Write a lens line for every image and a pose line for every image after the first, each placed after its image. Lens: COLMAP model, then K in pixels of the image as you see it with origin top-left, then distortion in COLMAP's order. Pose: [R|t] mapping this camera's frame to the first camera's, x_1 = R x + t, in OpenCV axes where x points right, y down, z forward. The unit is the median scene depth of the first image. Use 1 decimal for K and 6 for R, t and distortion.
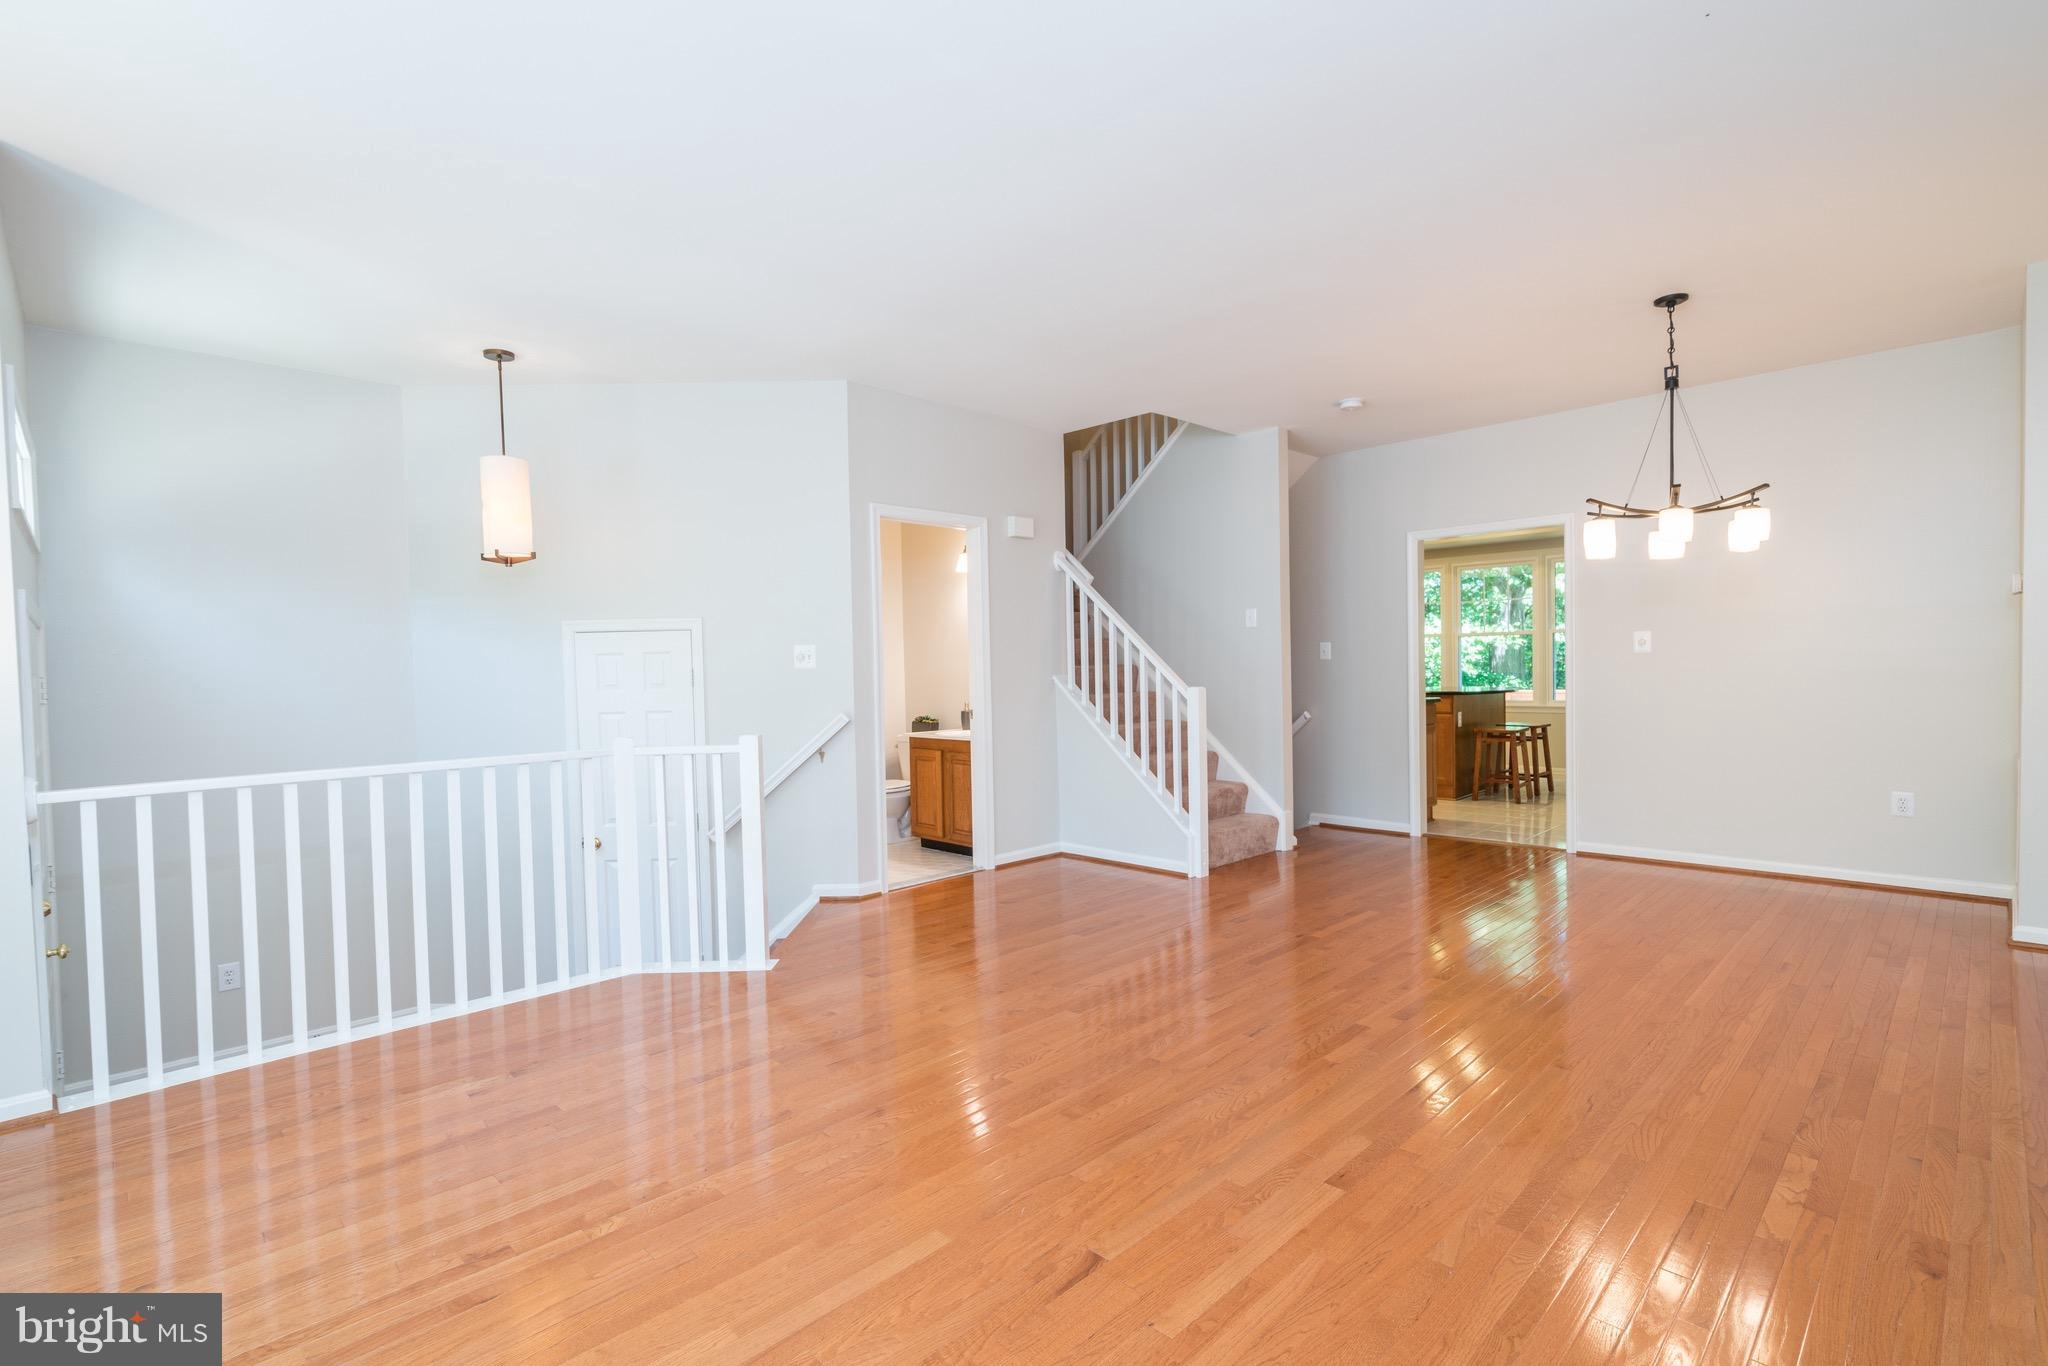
lens RADIAL K [[949.2, 0, 1030.2], [0, 949.2, 690.2], [0, 0, 1]] dist [-0.005247, 0.003779]
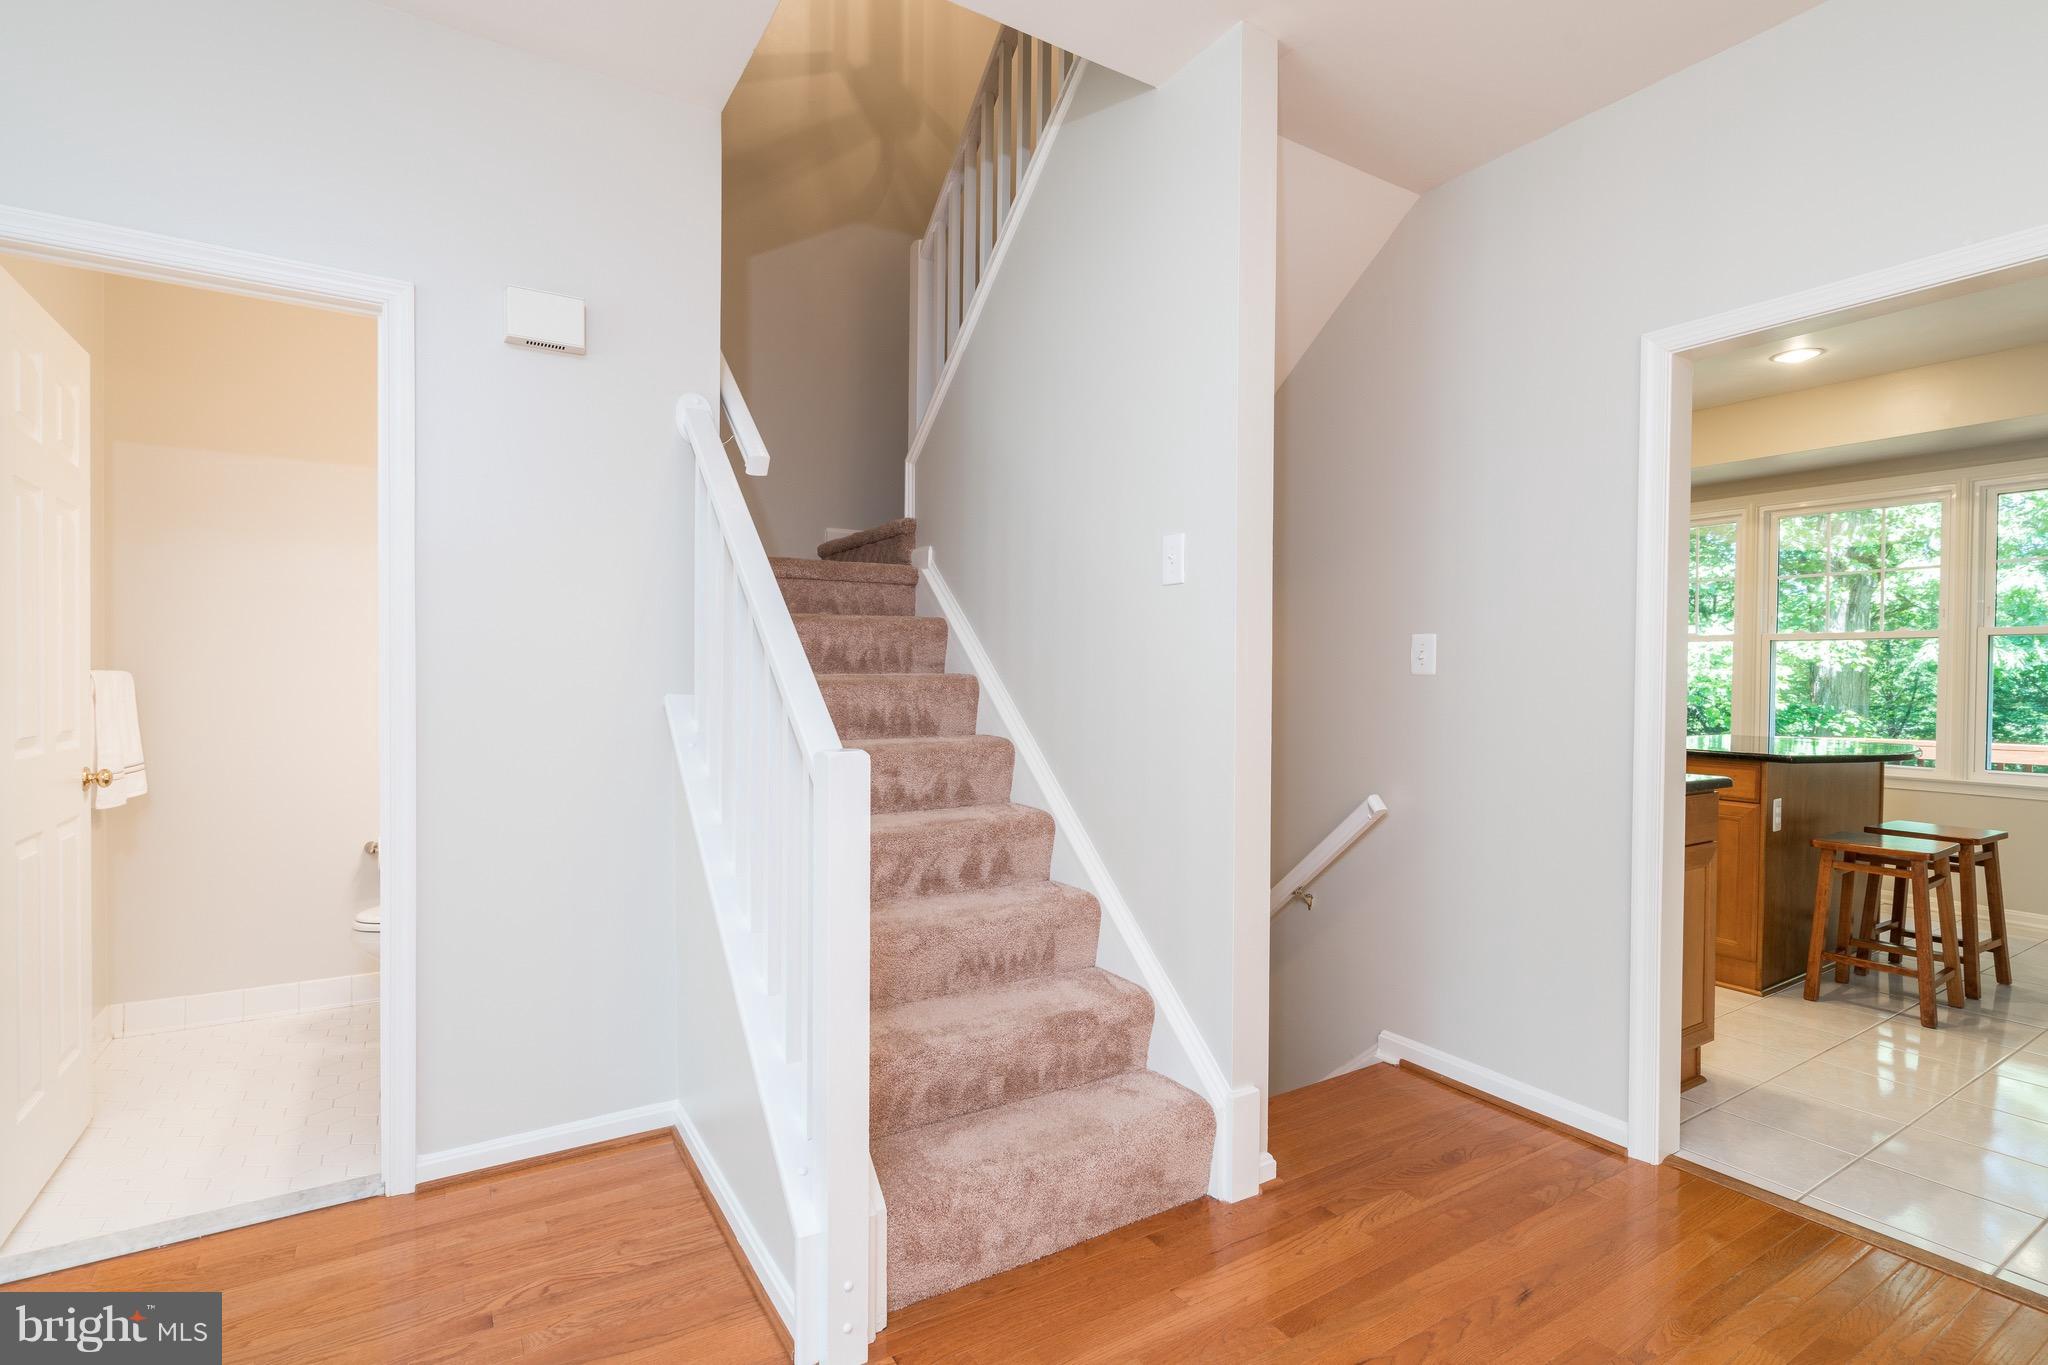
lens RADIAL K [[979.2, 0, 1039.3], [0, 979.2, 680.7], [0, 0, 1]] dist [0.000802, 0.001176]
pose [[0.978246, 0.030861, -0.205141, 0.205967], [-0.033729, 0.999376, -0.010498, -0.016851], [0.204689, 0.017189, 0.978676, 0.476208]]
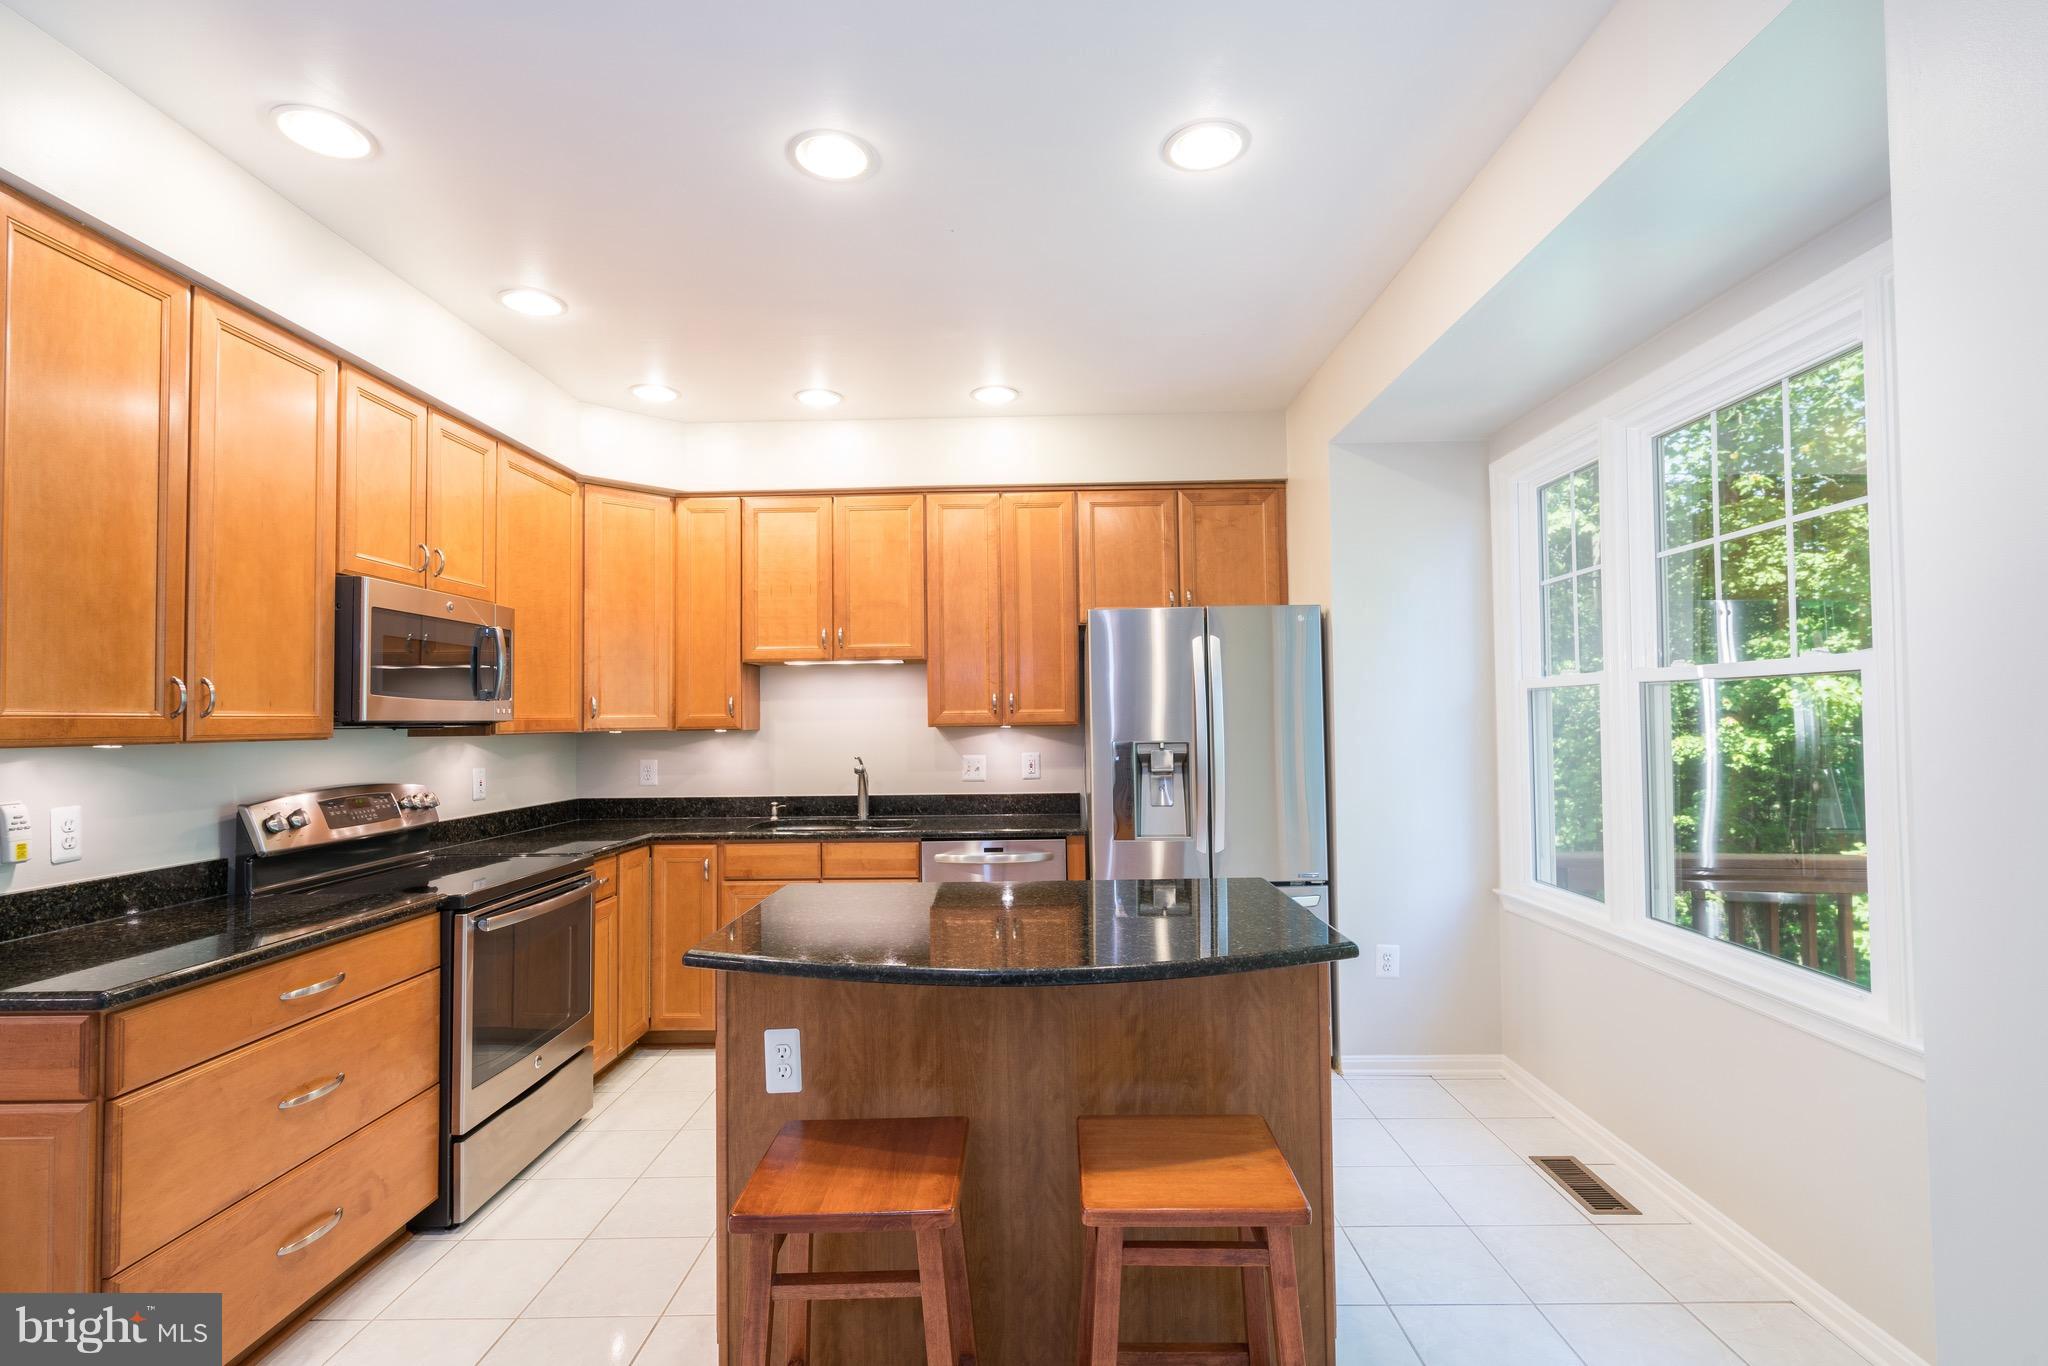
lens RADIAL K [[950.6, 0, 1027.8], [0, 950.6, 693.2], [0, 0, 1]] dist [0.001187, 0.001570]
pose [[0.701574, -0.011514, -0.712504, 0.672856], [-0.017711, 0.999279, -0.033588, -0.054048], [0.712377, 0.036183, 0.700864, 0.897234]]
